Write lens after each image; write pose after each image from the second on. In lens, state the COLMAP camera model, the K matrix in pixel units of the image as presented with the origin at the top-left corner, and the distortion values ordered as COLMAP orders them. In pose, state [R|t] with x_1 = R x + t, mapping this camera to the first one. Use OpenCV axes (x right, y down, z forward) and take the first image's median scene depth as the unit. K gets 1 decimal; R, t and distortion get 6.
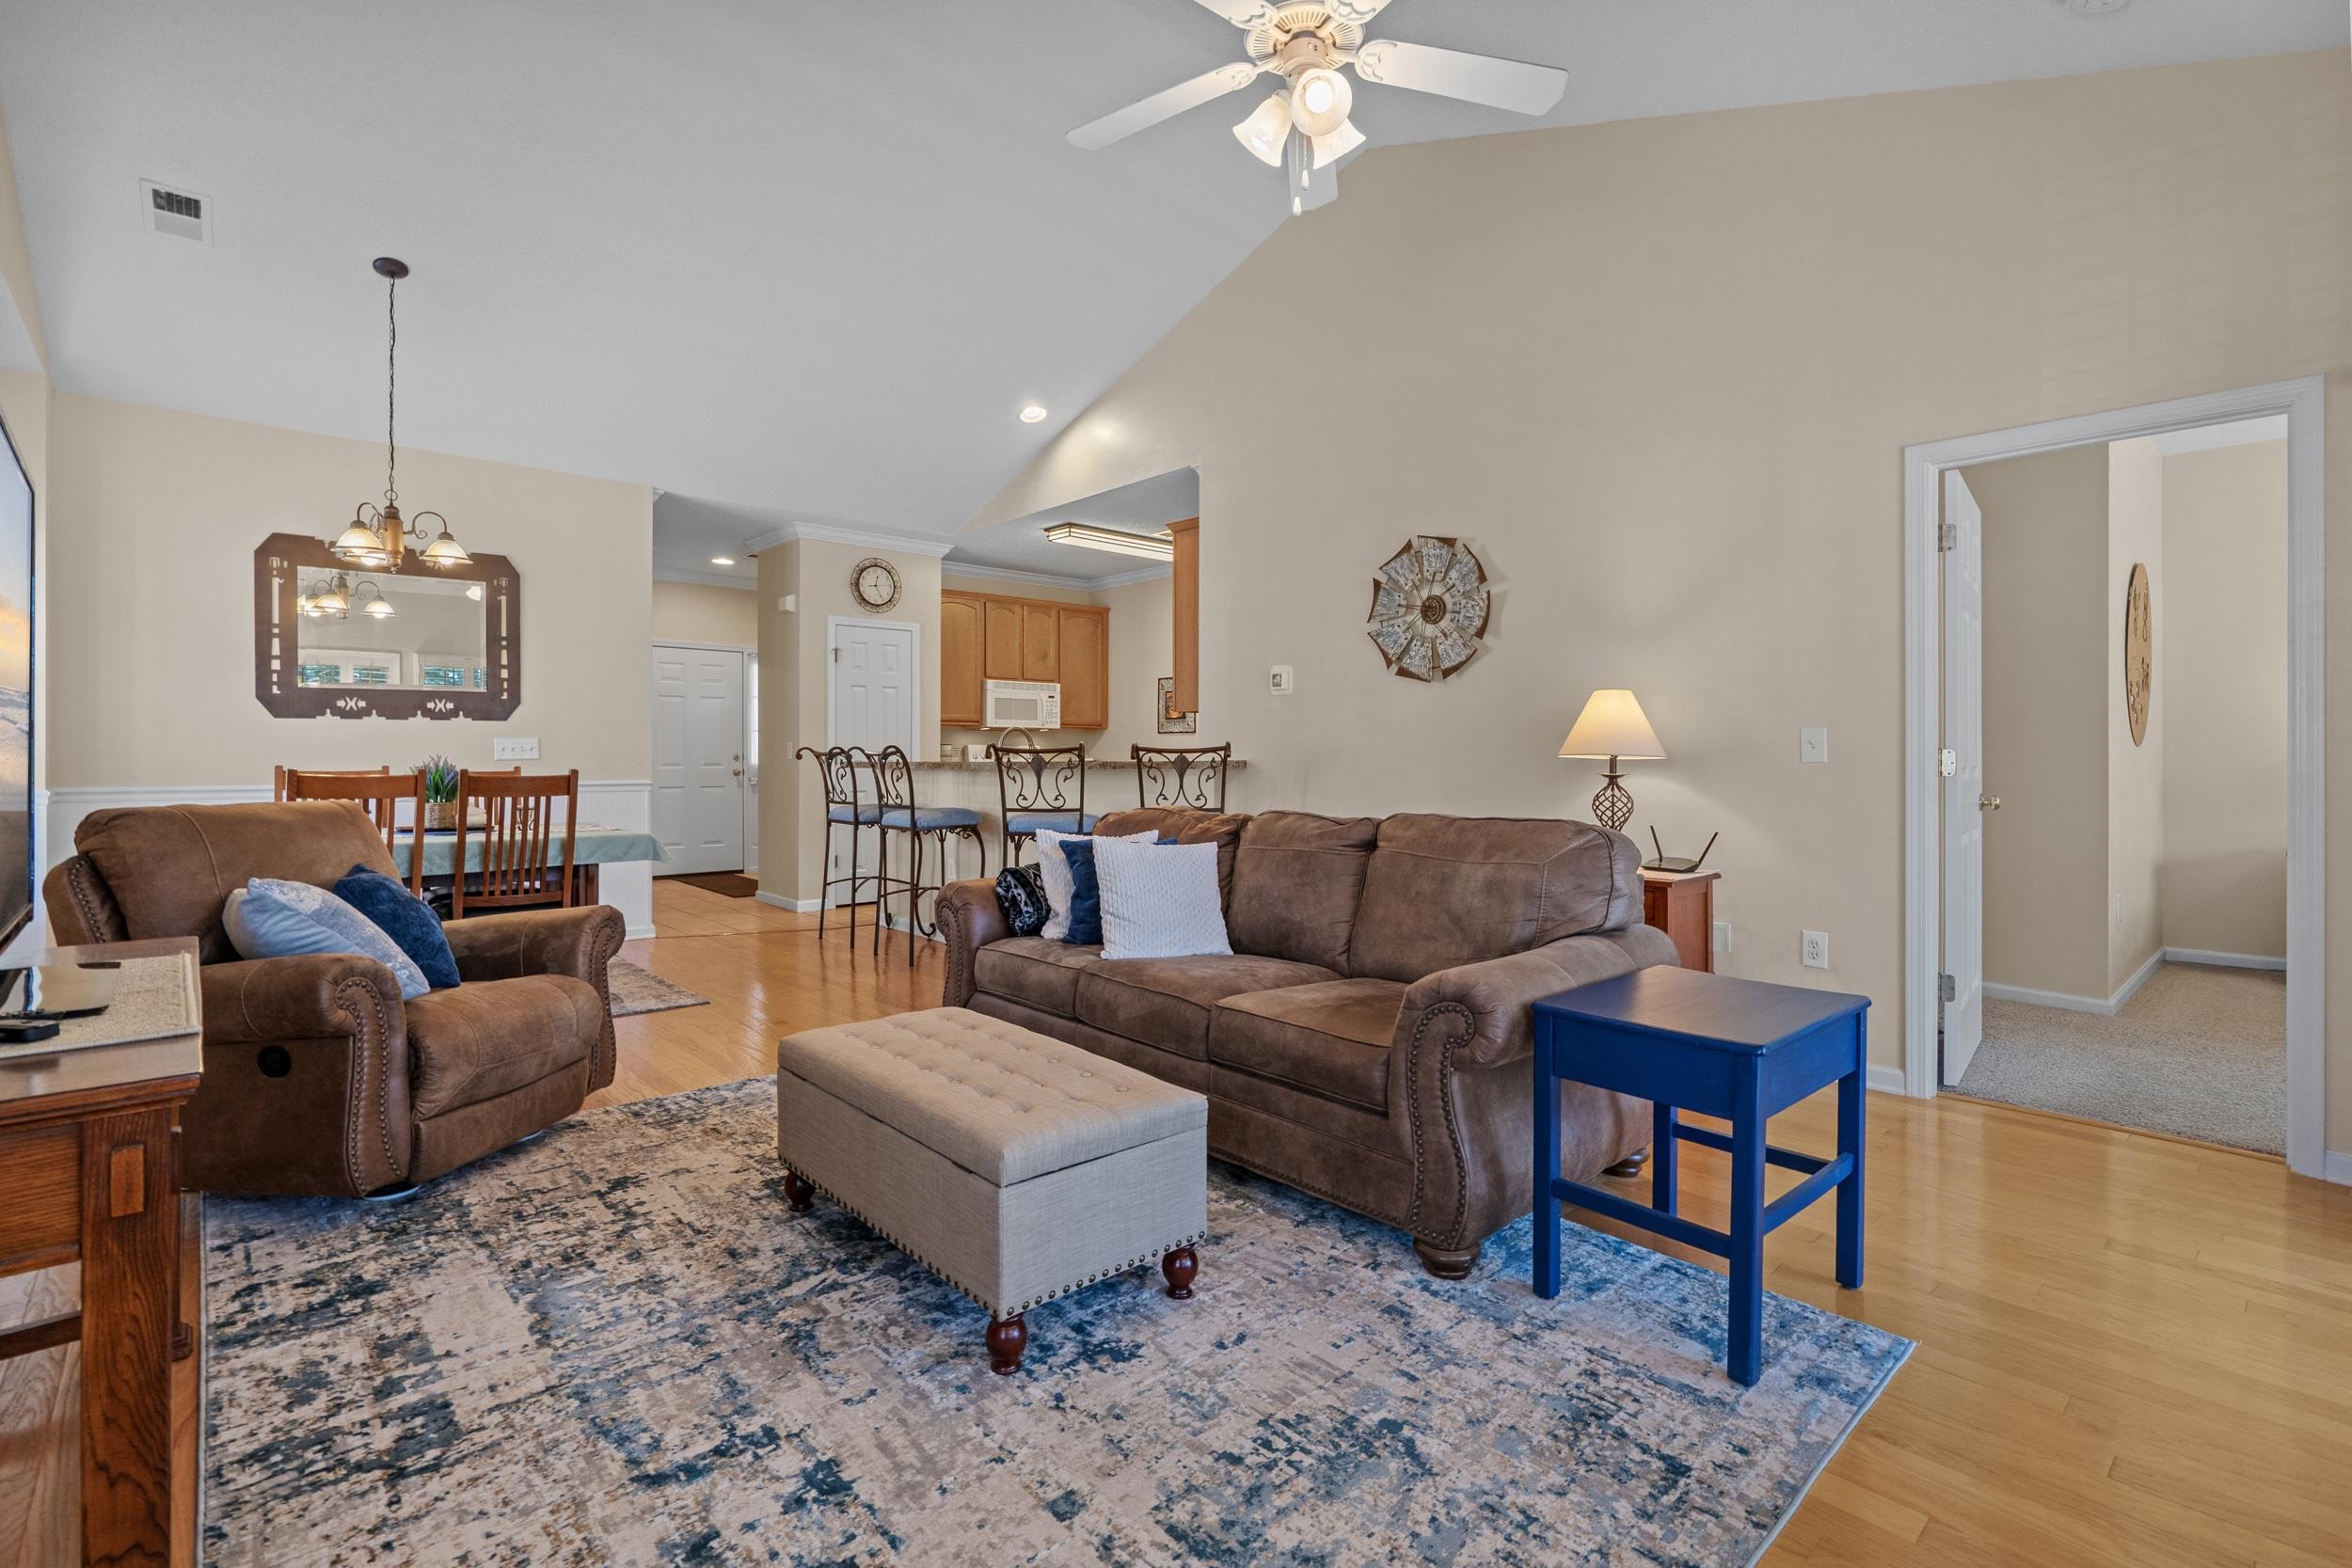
lens RADIAL K [[1077.7, 0, 1179.6], [0, 1077.7, 752.6], [0, 0, 1]] dist [-0.006869, 0.003712]
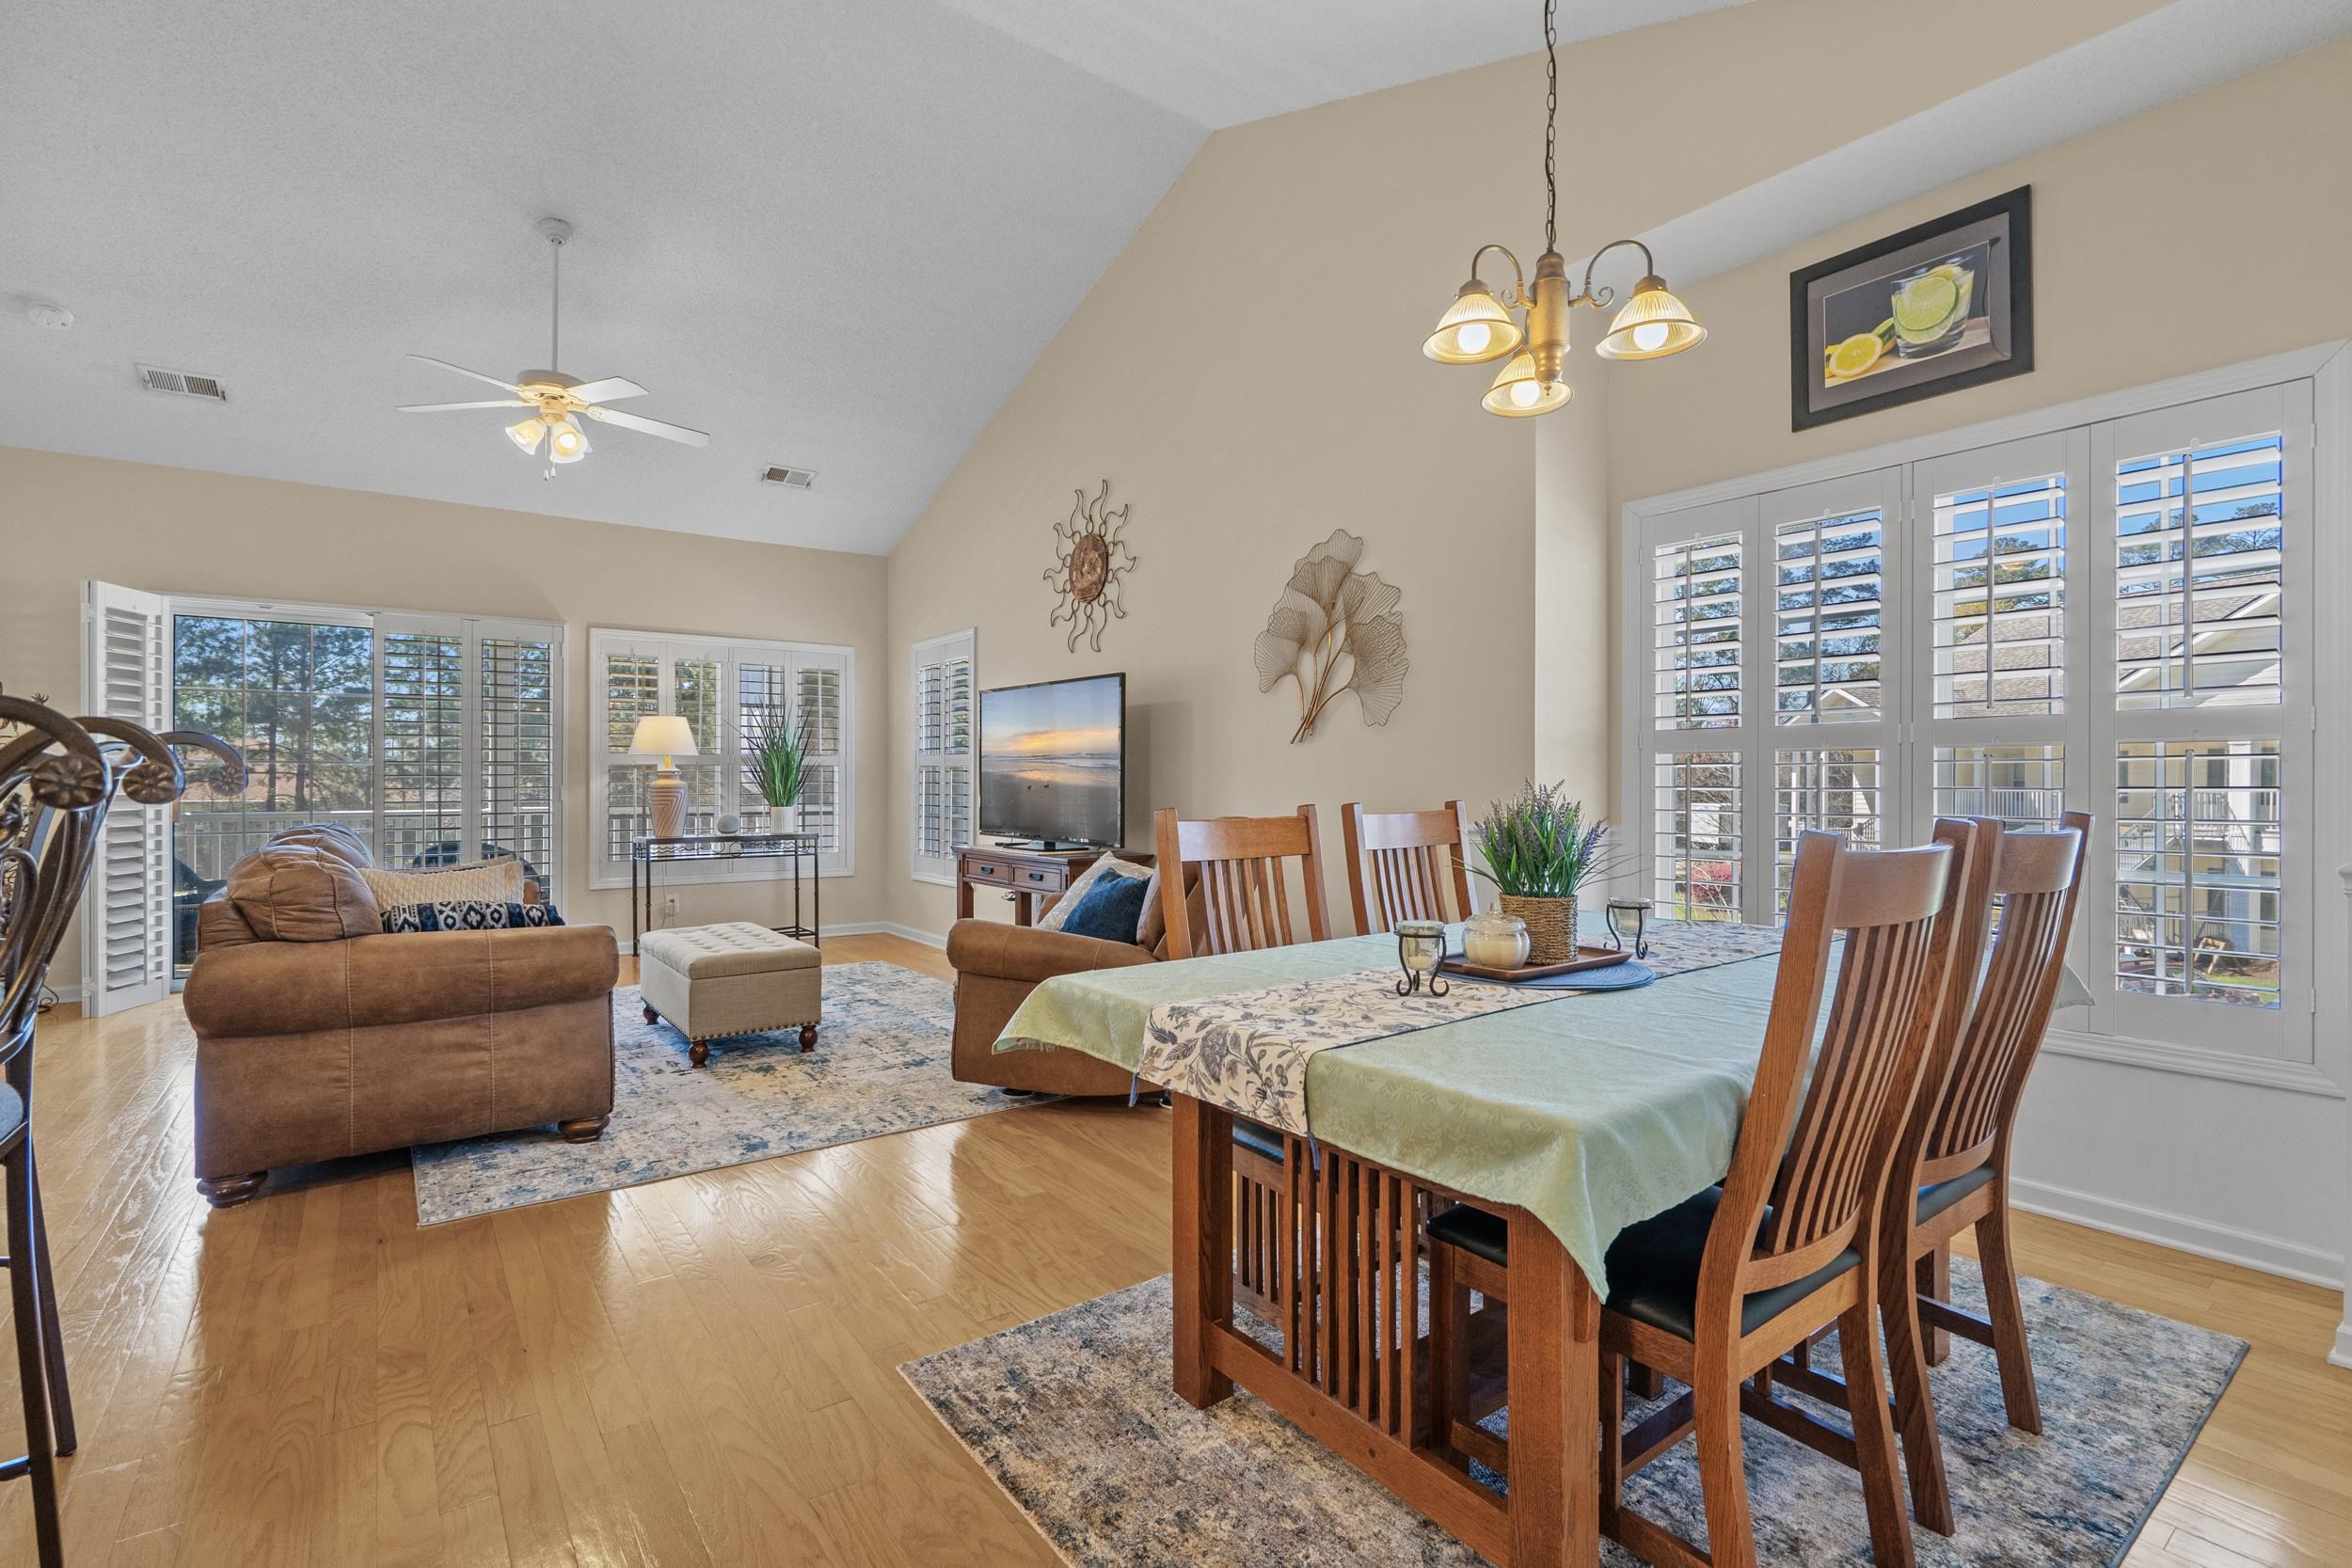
lens RADIAL K [[1077.7, 0, 1172.9], [0, 1077.7, 785.2], [0, 0, 1]] dist [-0.006869, 0.003712]
pose [[-0.994735, -0.004118, 0.102400, -1.026433], [-0.004063, 0.999991, 0.000743, 0.006659], [-0.102402, 0.000323, -0.994743, 2.467566]]
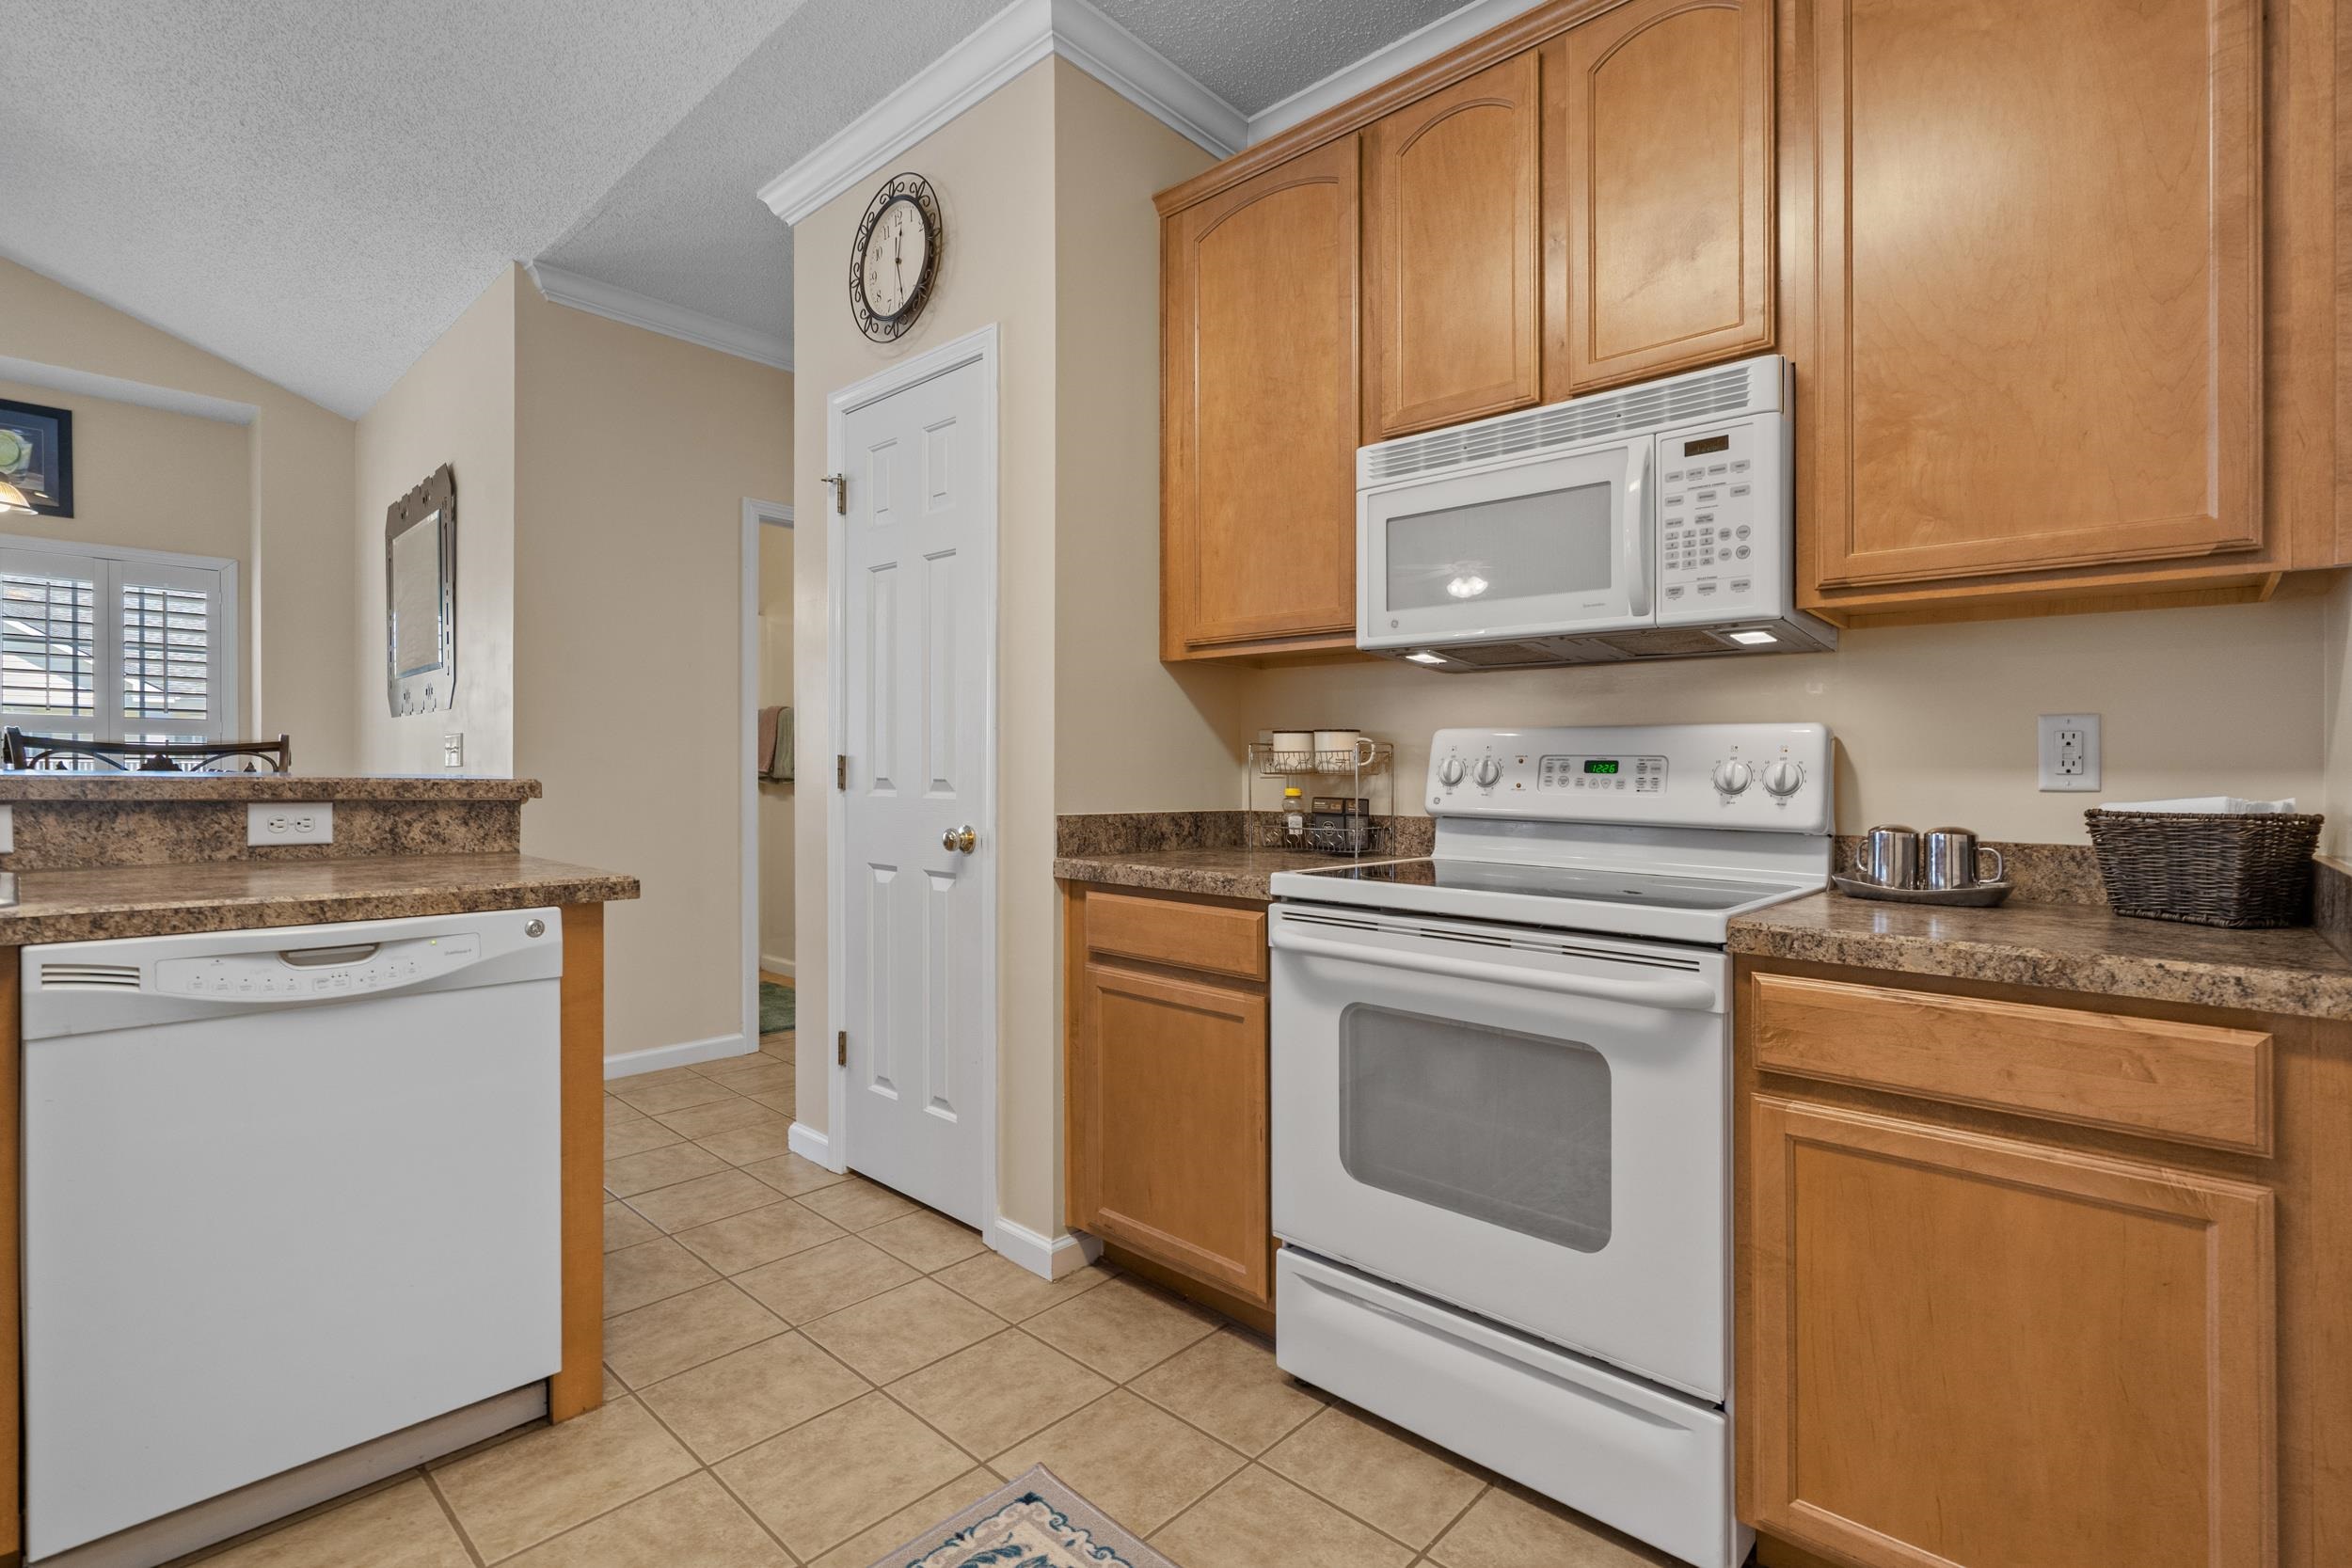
lens RADIAL K [[1077.7, 0, 1179.6], [0, 1077.7, 783.3], [0, 0, 1]] dist [-0.006869, 0.003712]
pose [[0.092239, 0.006587, -0.995715, 0.182776], [-0.009467, 0.999939, 0.005738, 0.020981], [0.995692, 0.008897, 0.092295, 3.019453]]
